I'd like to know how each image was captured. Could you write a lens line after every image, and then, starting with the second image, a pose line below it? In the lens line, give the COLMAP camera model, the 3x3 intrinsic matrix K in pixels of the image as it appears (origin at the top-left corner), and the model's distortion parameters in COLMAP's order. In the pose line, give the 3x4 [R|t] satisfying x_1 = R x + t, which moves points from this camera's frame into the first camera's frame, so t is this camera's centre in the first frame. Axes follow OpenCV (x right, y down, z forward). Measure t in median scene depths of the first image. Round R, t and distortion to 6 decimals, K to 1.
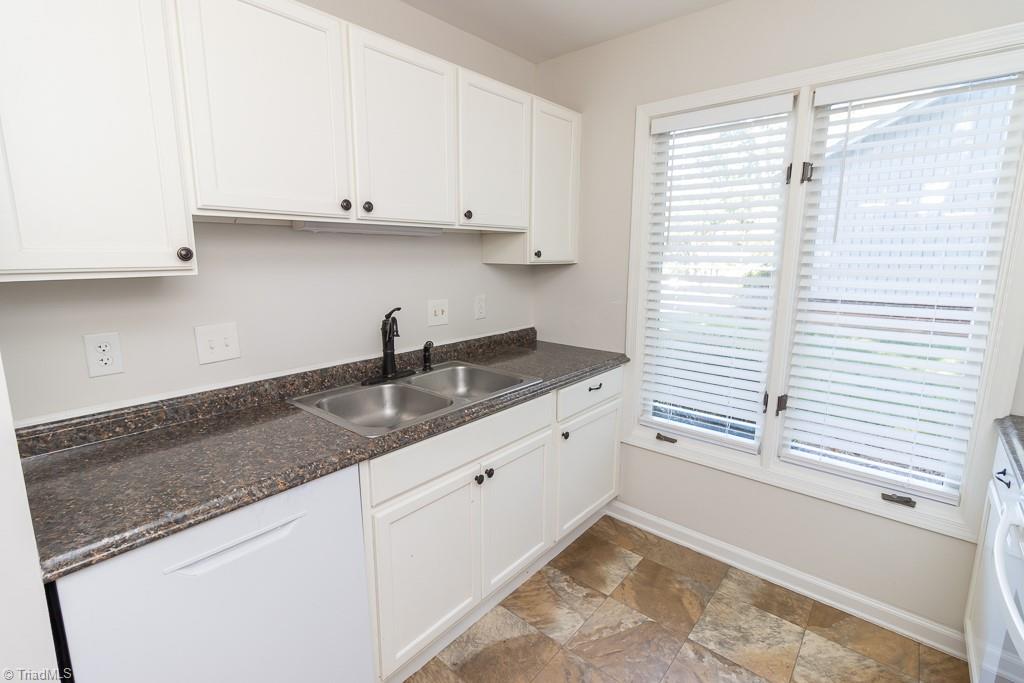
lens RADIAL K [[478.6, 0, 514.3], [0, 478.6, 337.1], [0, 0, 1]] dist [-0.004692, -0.000939]
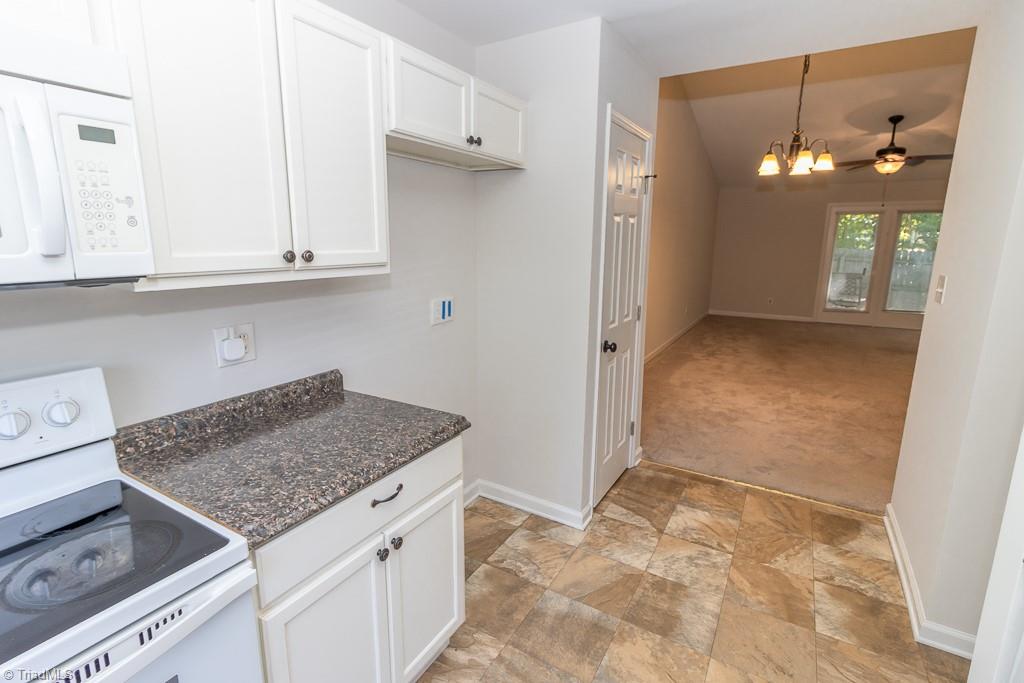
lens RADIAL K [[478.6, 0, 511.0], [0, 478.6, 337.7], [0, 0, 1]] dist [-0.004692, -0.000939]
pose [[-0.986977, 0.028315, -0.158350, 1.055169], [-0.033760, 0.926002, 0.376007, -0.349526], [0.157279, 0.376456, -0.912987, 1.721907]]
